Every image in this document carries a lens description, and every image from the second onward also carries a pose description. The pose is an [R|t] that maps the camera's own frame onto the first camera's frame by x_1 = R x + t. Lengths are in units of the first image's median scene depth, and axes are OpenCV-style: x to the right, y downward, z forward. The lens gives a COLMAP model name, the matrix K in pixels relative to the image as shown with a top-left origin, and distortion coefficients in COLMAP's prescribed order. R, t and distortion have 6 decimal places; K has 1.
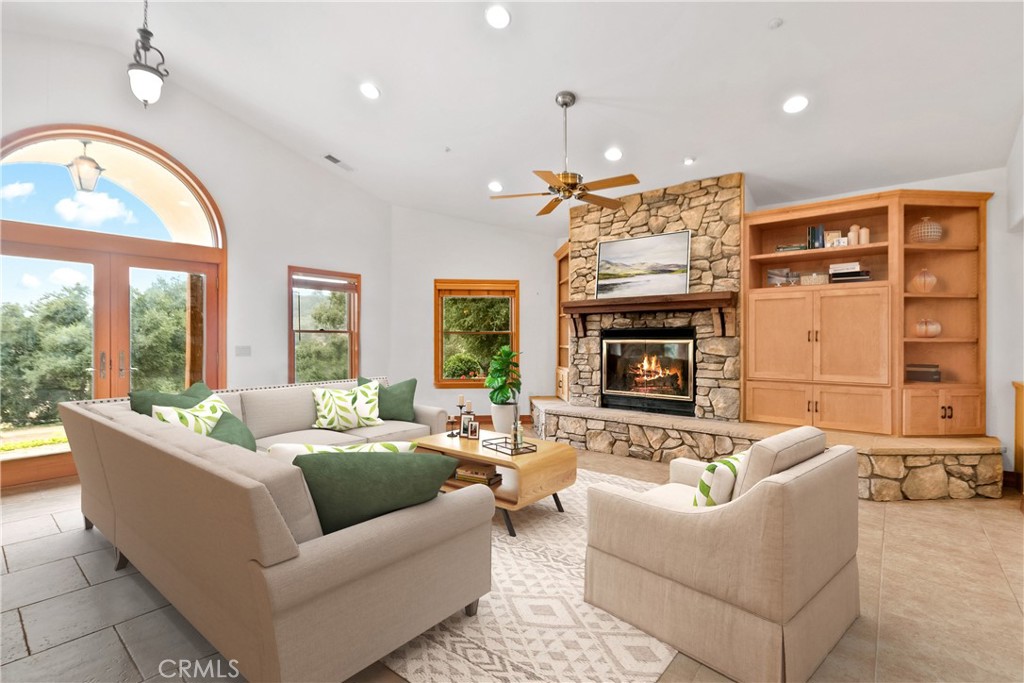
lens RADIAL K [[468.7, 0, 512.5], [0, 468.7, 341.7], [0, 0, 1]] dist [-0.004160, -0.000078]
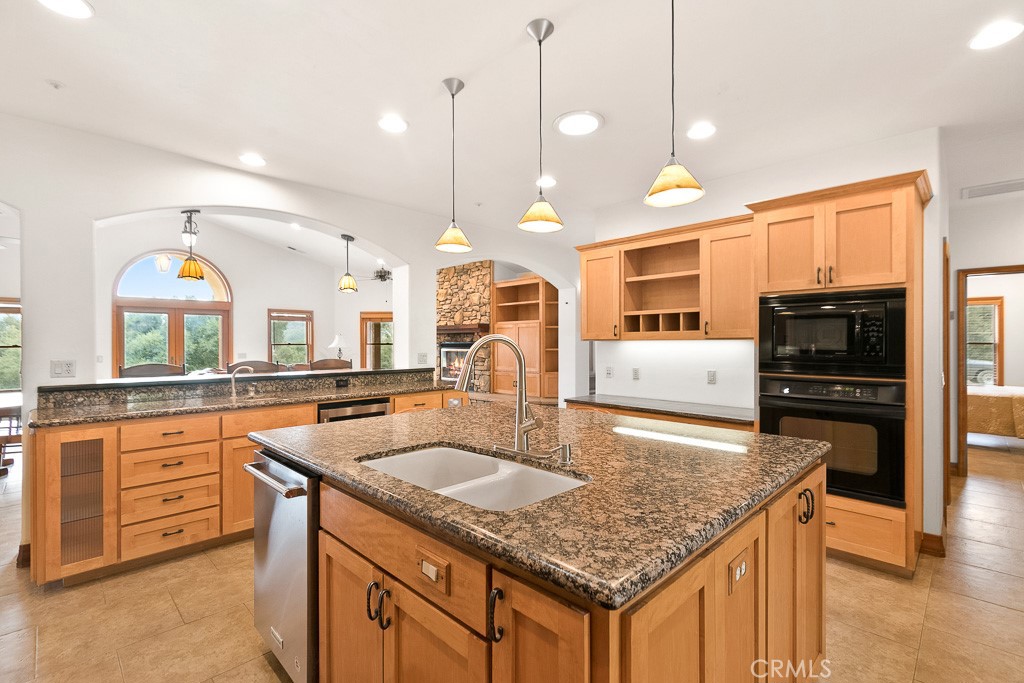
lens RADIAL K [[466.2, 0, 508.7], [0, 466.2, 344.0], [0, 0, 1]] dist [0.012125, -0.000588]
pose [[0.994985, -0.003649, -0.099954, 0.710901], [0.003756, 0.999993, 0.000880, -0.026249], [0.099950, -0.001251, 0.994992, -0.803729]]
